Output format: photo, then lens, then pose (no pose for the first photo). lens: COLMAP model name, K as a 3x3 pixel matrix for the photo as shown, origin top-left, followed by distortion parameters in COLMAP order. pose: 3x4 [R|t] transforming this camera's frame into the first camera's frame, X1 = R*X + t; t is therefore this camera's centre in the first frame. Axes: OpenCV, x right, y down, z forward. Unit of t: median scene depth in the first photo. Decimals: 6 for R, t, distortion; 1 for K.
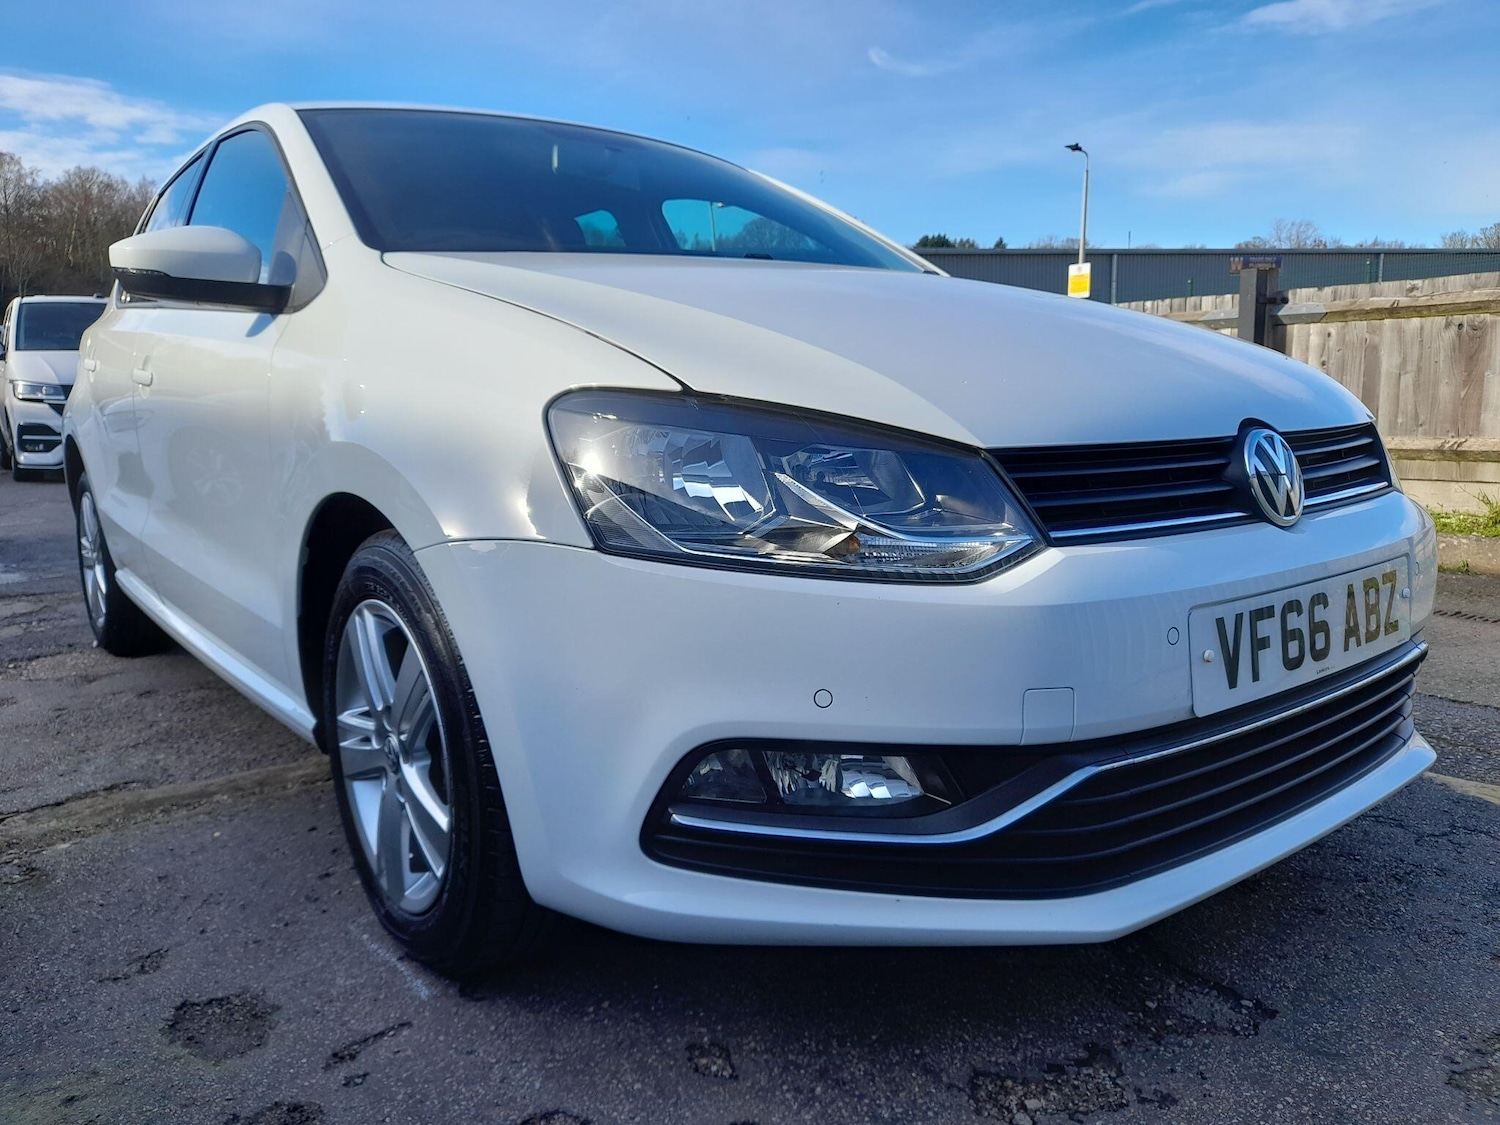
lens RADIAL K [[1086.5, 0, 750.2], [0, 1086.5, 561.3], [0, 0, 1]] dist [0.013861, -0.001828]
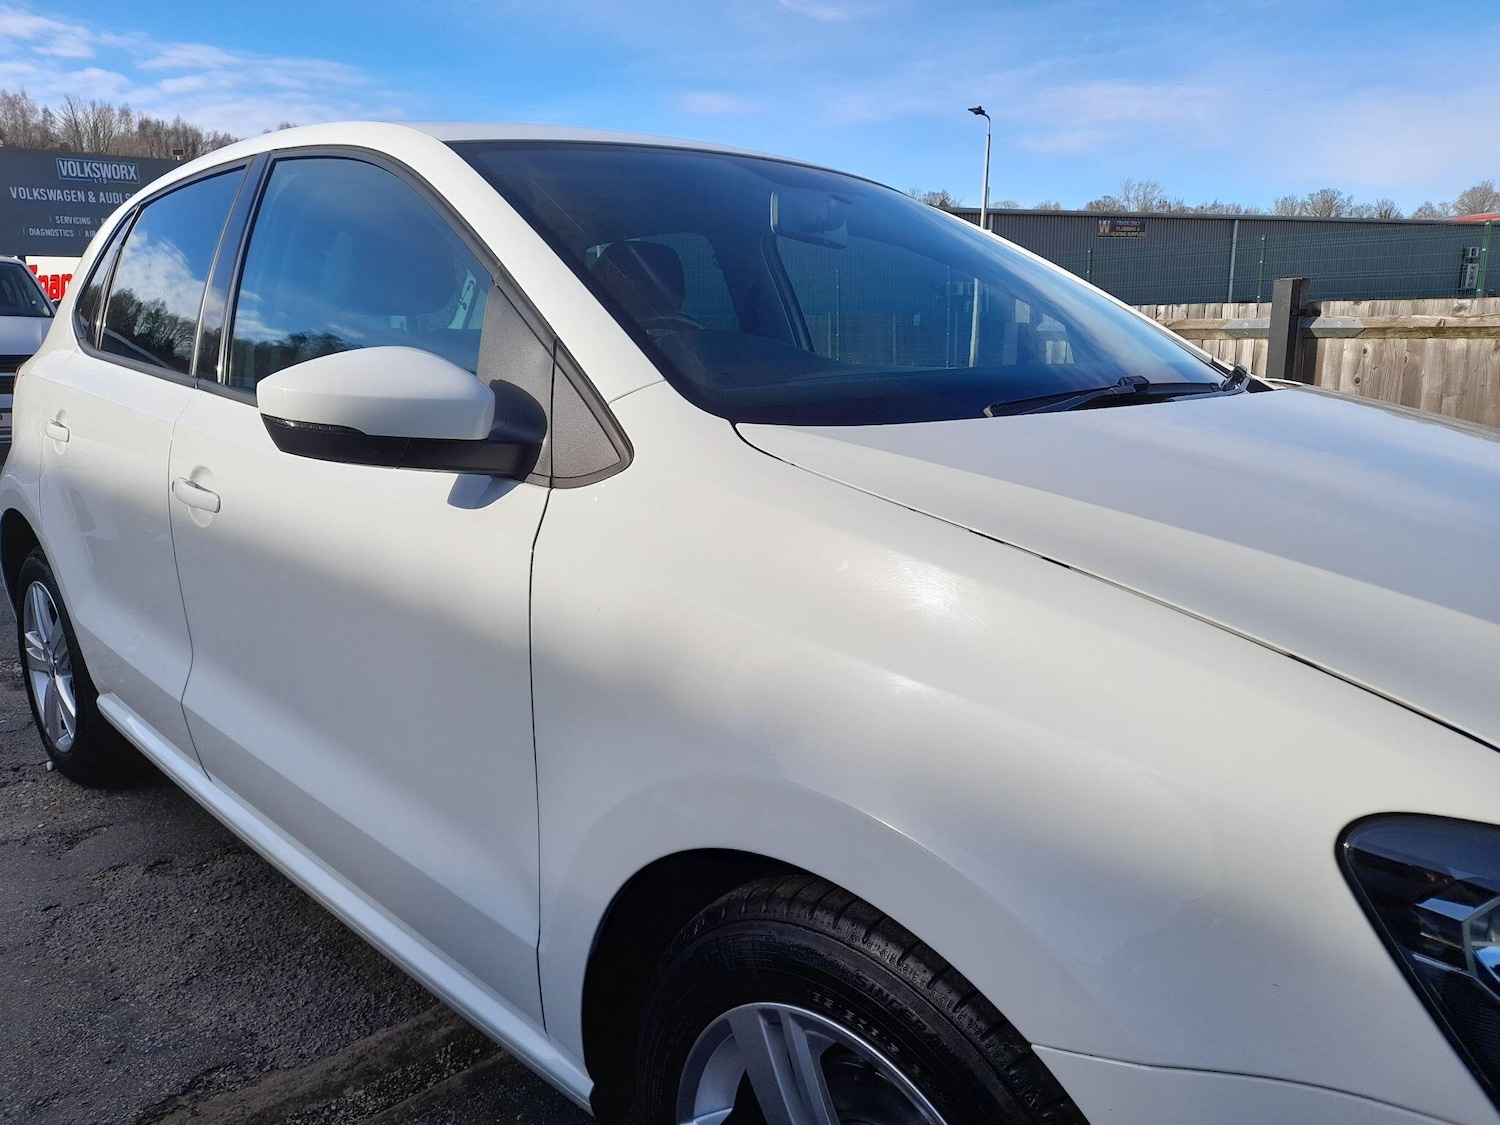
lens RADIAL K [[1086.5, 0, 749.6], [0, 1086.5, 562.3], [0, 0, 1]] dist [0.013861, -0.001828]
pose [[0.992914, -0.011045, 0.118321, -0.126928], [0.005693, 0.998949, 0.045480, -0.071402], [-0.118699, -0.044484, 0.991933, 0.107275]]
